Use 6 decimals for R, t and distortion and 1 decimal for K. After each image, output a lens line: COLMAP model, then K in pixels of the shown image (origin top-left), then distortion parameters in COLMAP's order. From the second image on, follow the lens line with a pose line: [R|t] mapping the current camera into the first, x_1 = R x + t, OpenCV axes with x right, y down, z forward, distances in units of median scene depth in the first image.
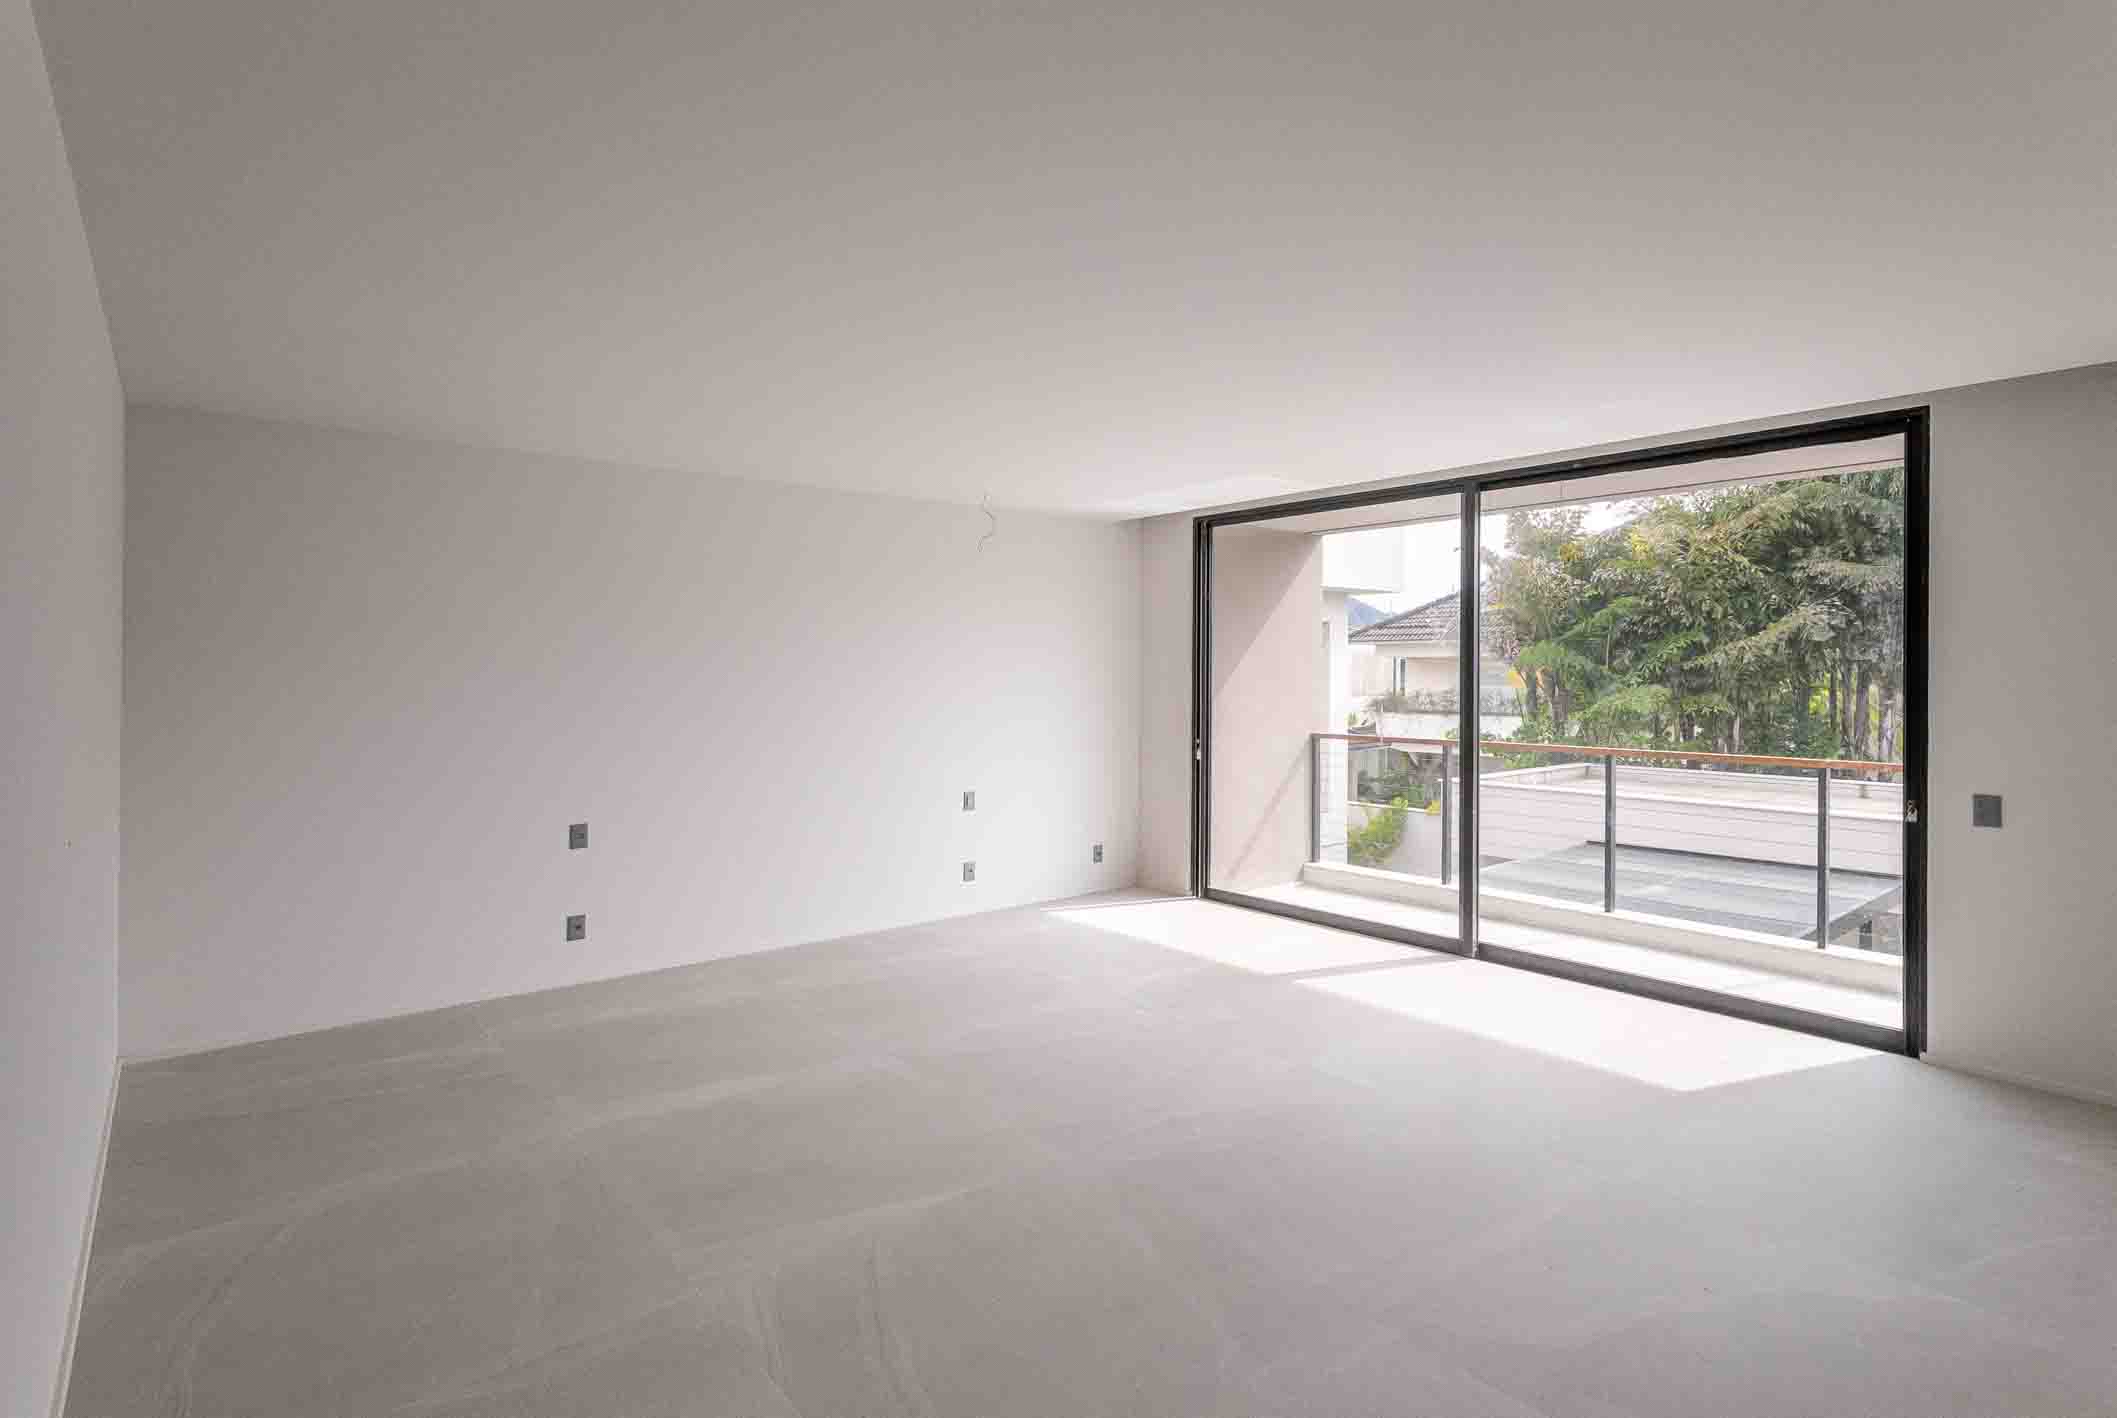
lens RADIAL K [[1072.9, 0, 1049.3], [0, 1072.9, 684.0], [0, 0, 1]] dist [0.000566, 0.000111]
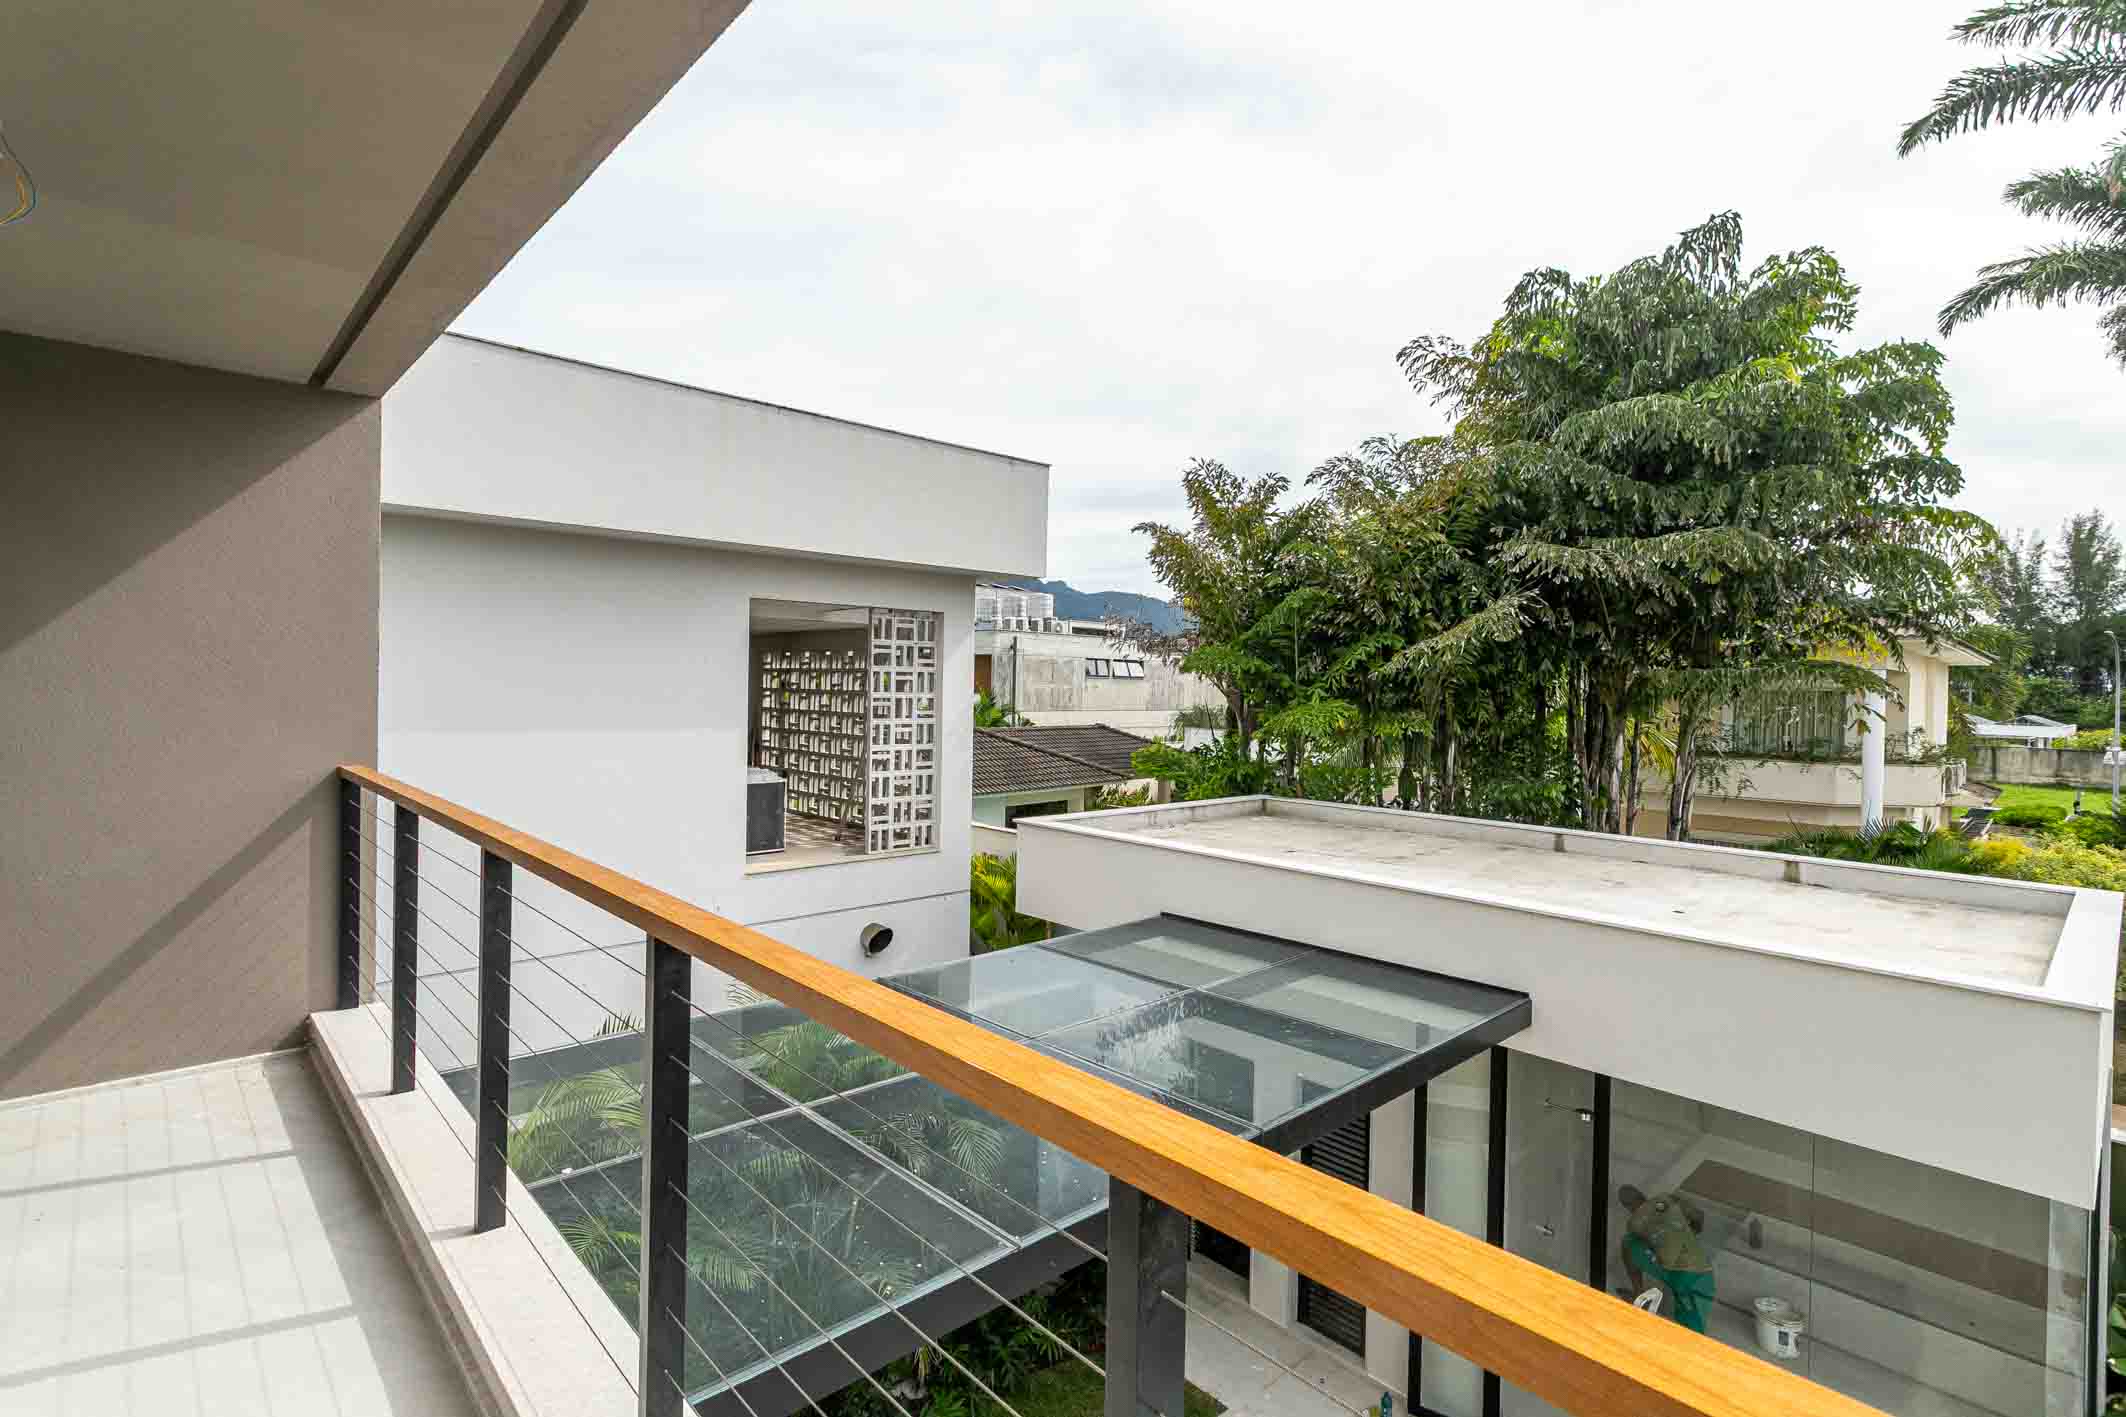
lens RADIAL K [[1015.8, 0, 1067.0], [0, 1015.8, 698.1], [0, 0, 1]] dist [-0.007554, -0.000438]
pose [[0.997143, 0.018635, 0.073206, 0.310513], [-0.018771, 0.999823, 0.001165, 0.002607], [-0.073171, -0.002536, 0.997316, 0.269916]]
